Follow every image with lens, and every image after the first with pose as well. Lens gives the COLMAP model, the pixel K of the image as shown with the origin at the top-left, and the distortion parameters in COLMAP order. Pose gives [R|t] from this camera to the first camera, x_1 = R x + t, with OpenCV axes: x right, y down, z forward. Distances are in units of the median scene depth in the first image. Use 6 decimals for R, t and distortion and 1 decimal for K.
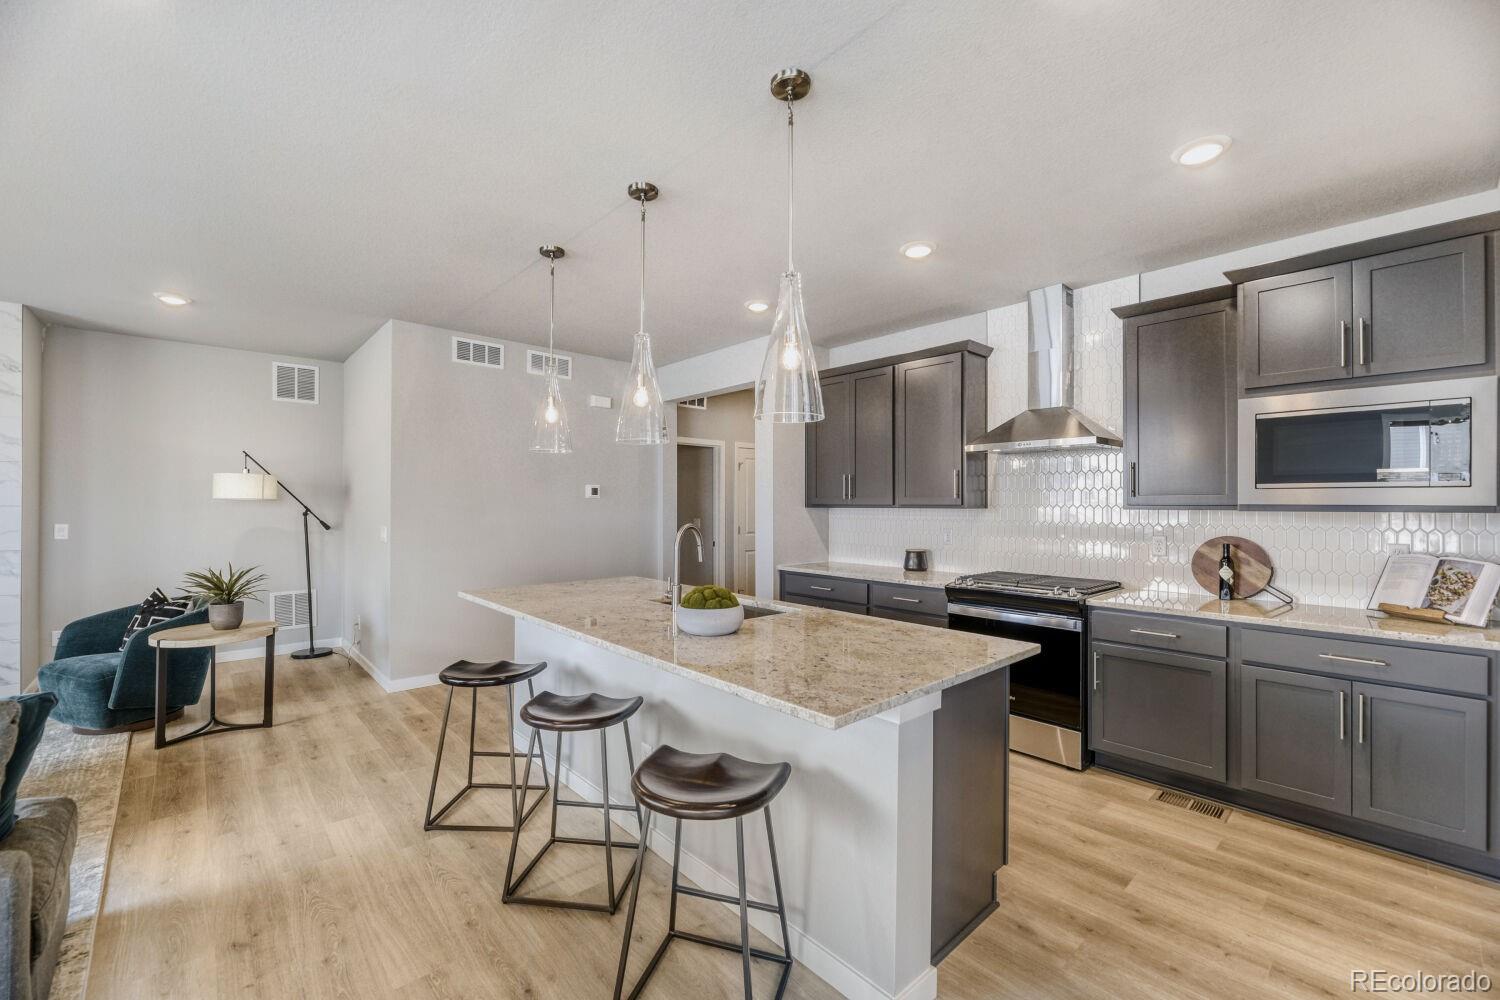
lens RADIAL K [[613.2, 0, 738.2], [0, 613.2, 506.0], [0, 0, 1]] dist [-0.005644, -0.001481]
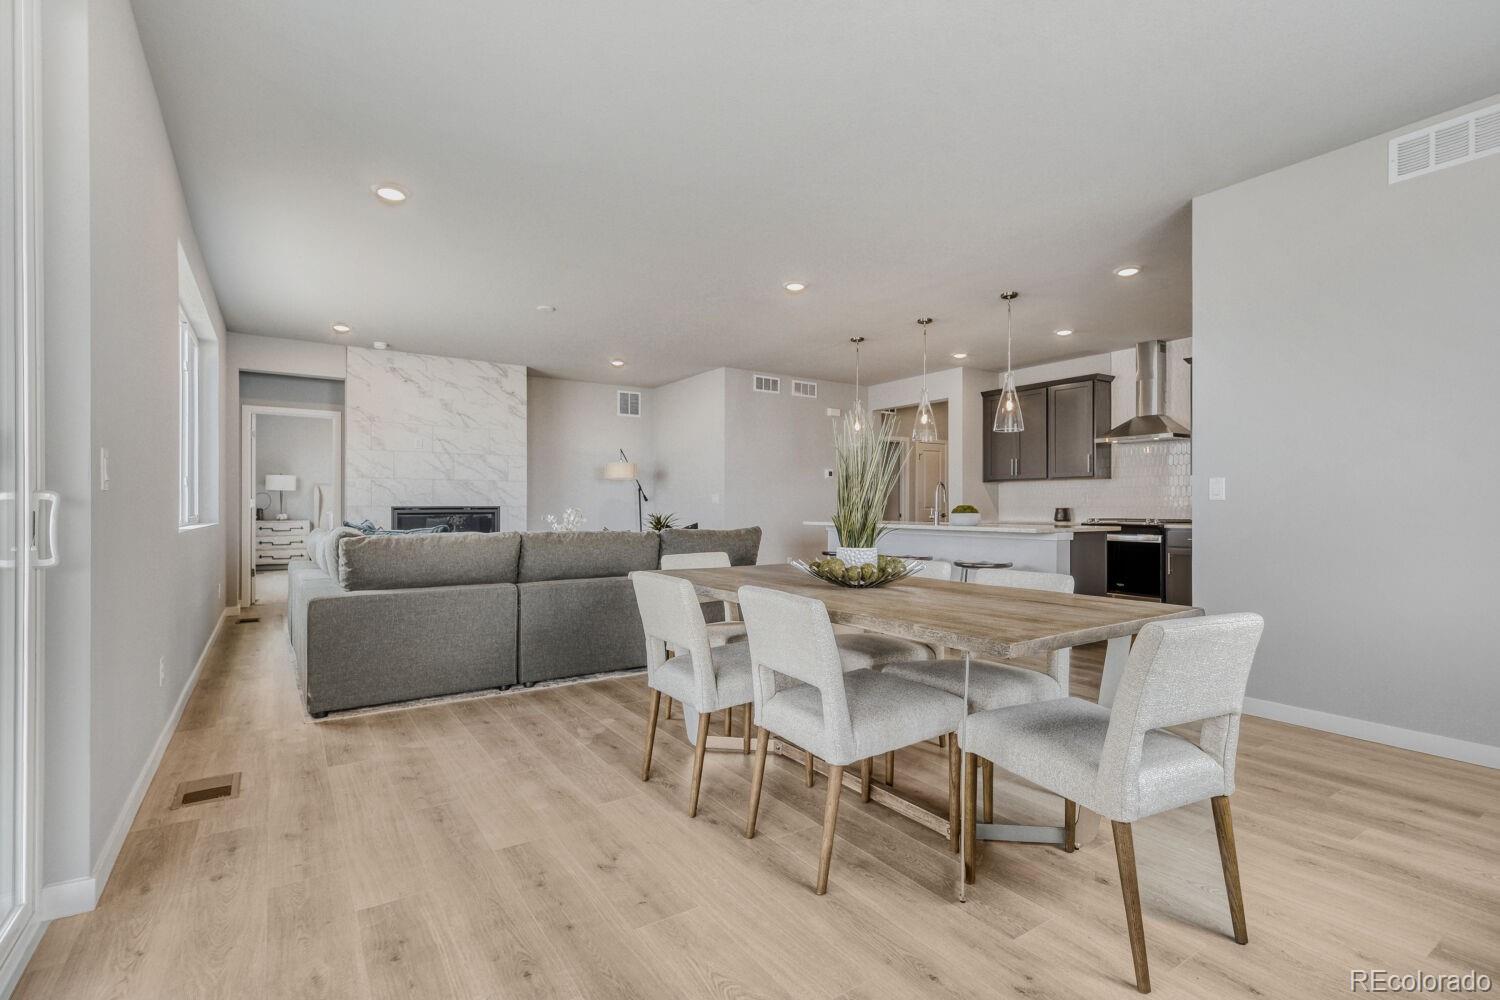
lens RADIAL K [[687.3, 0, 748.1], [0, 687.3, 508.7], [0, 0, 1]] dist [0.006451, -0.001244]
pose [[0.989431, -0.000269, -0.145006, -0.258877], [0.000282, 1.000000, 0.000063, 0.080834], [0.145006, -0.000103, 0.989431, -0.886697]]
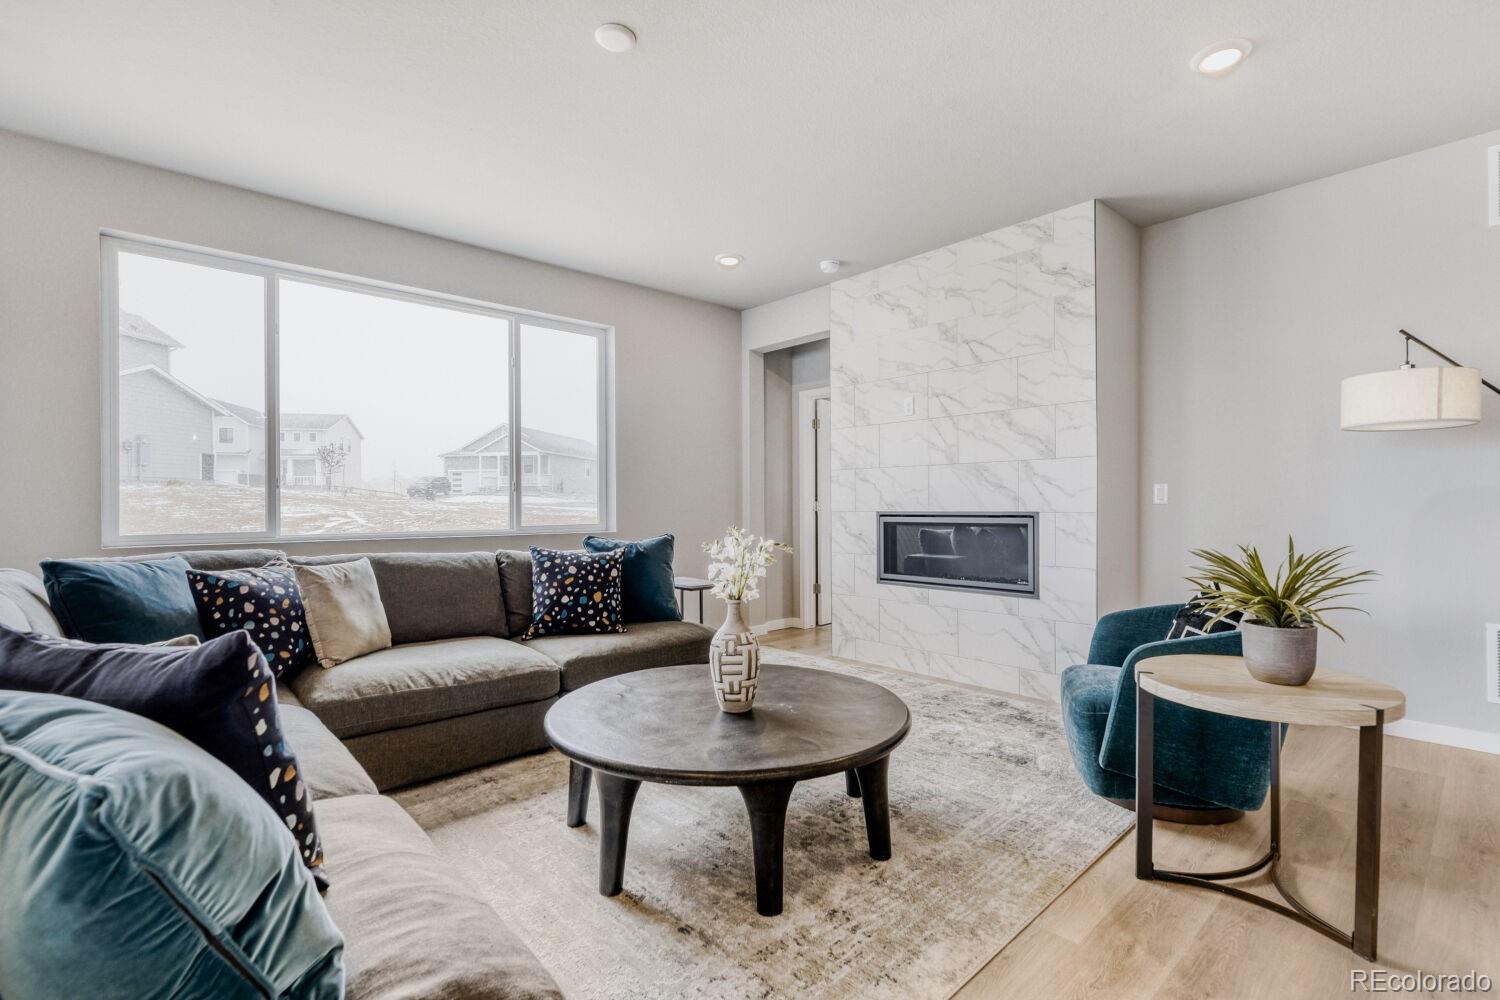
lens RADIAL K [[687.3, 0, 748.9], [0, 687.3, 504.9], [0, 0, 1]] dist [0.006451, -0.001244]
pose [[0.010948, -0.000395, -0.999940, -0.299472], [0.005737, 0.999983, -0.000332, 0.061742], [0.999924, -0.005733, 0.010950, 0.548986]]
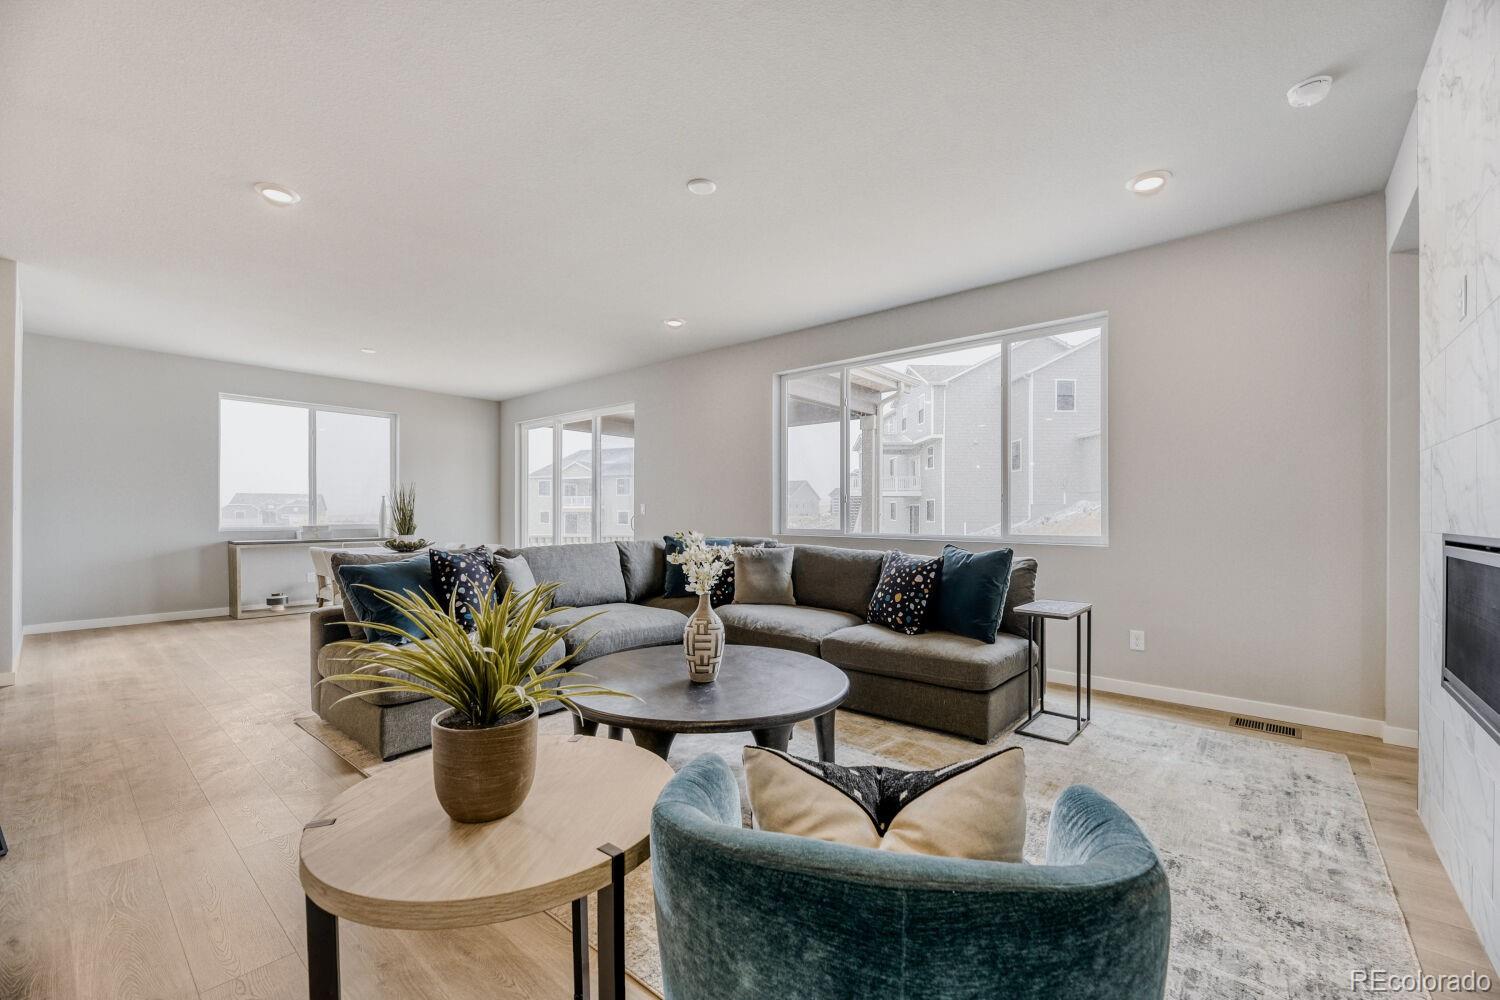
lens RADIAL K [[613.2, 0, 734.8], [0, 613.2, 501.7], [0, 0, 1]] dist [-0.005644, -0.001481]
pose [[-0.991567, -0.006944, -0.129411, -0.811843], [-0.004325, 0.999780, -0.020511, 0.061943], [0.129525, -0.019778, -0.991379, 1.156973]]
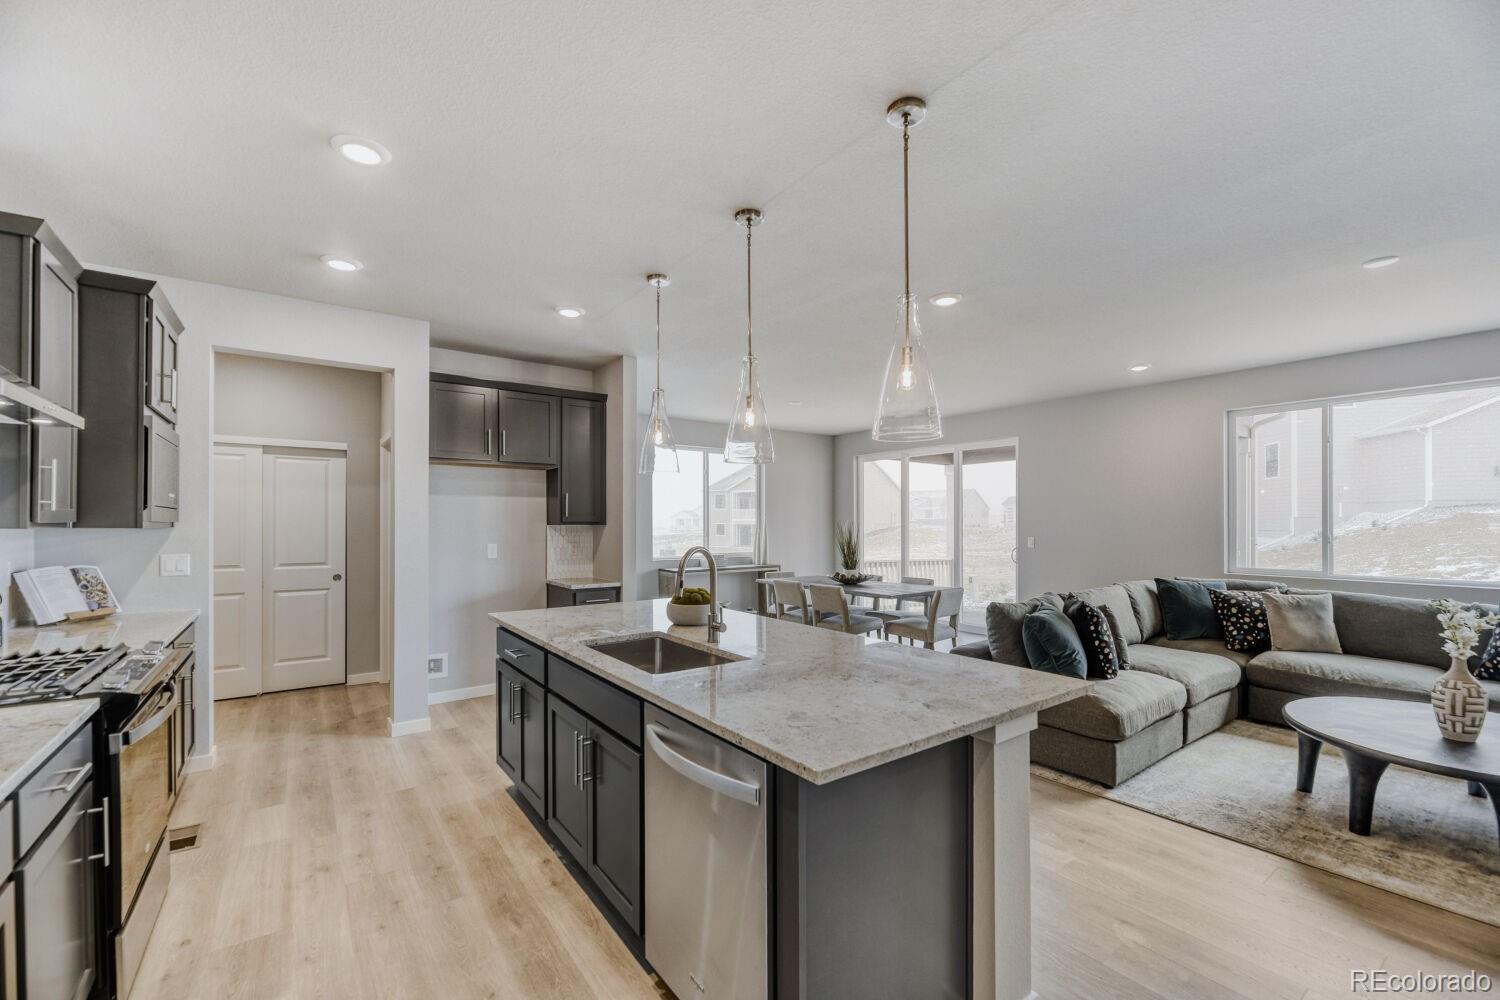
lens RADIAL K [[613.2, 0, 743.1], [0, 613.2, 520.4], [0, 0, 1]] dist [-0.005644, -0.001481]
pose [[-0.995072, -0.001396, 0.099145, -0.162630], [-0.001861, 0.999988, -0.004595, -0.001011], [-0.099138, -0.004756, -0.995062, 1.261271]]
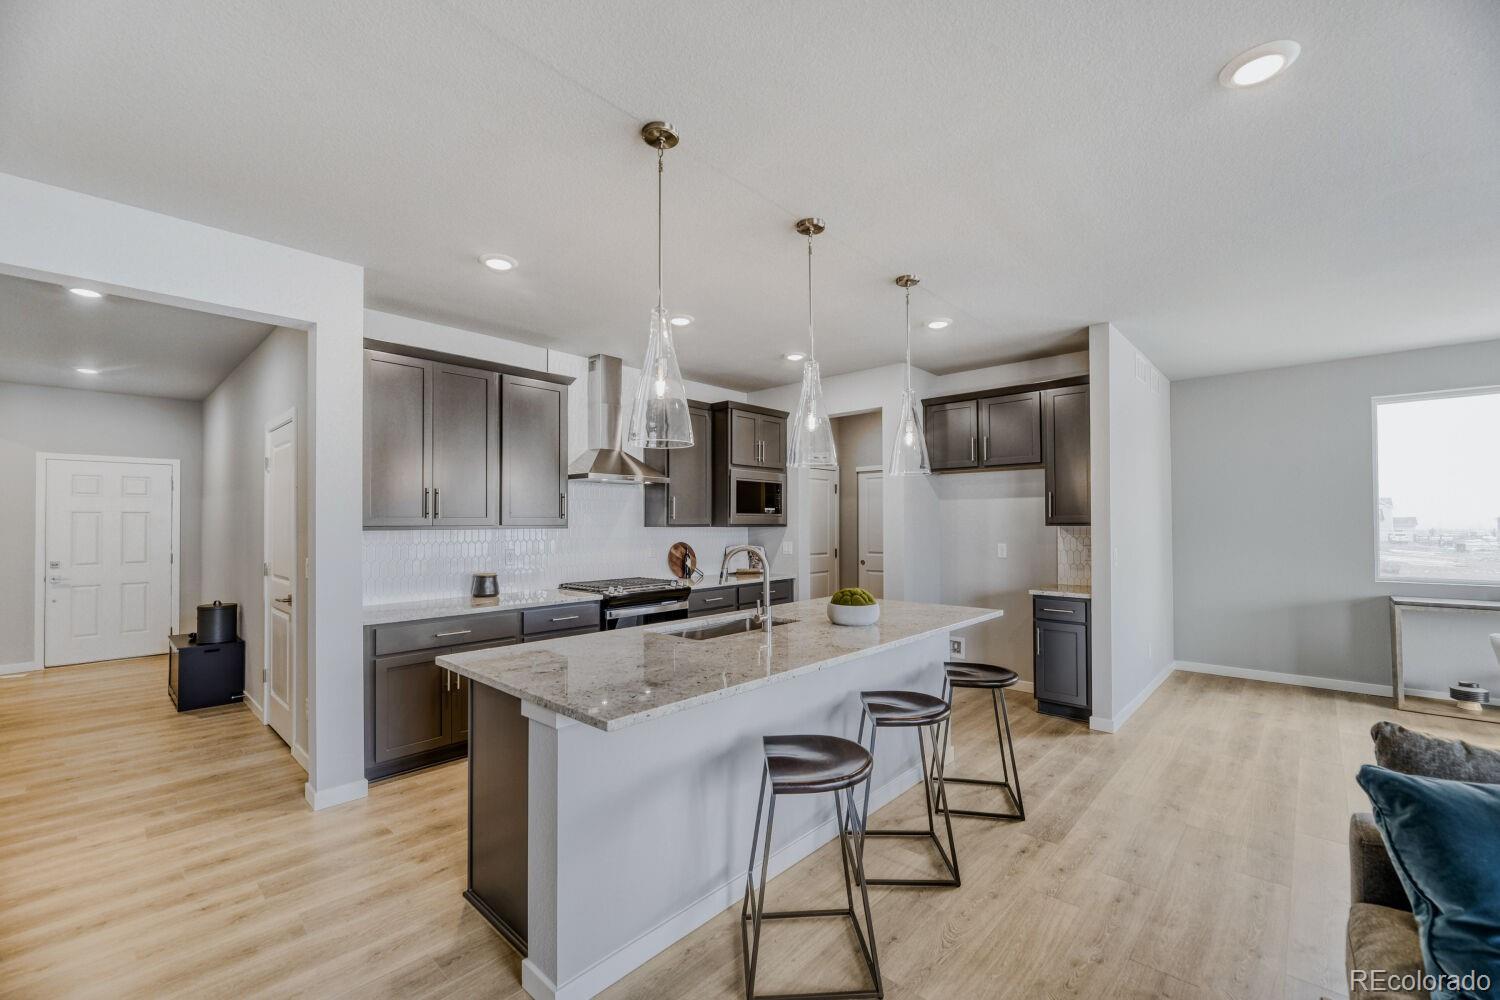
lens RADIAL K [[613.2, 0, 762.6], [0, 613.2, 521.0], [0, 0, 1]] dist [-0.005644, -0.001481]
pose [[-0.113791, -0.000219, 0.993505, -0.737580], [0.003324, 0.999994, 0.000601, -0.008612], [-0.993499, 0.003371, -0.113790, 0.754658]]
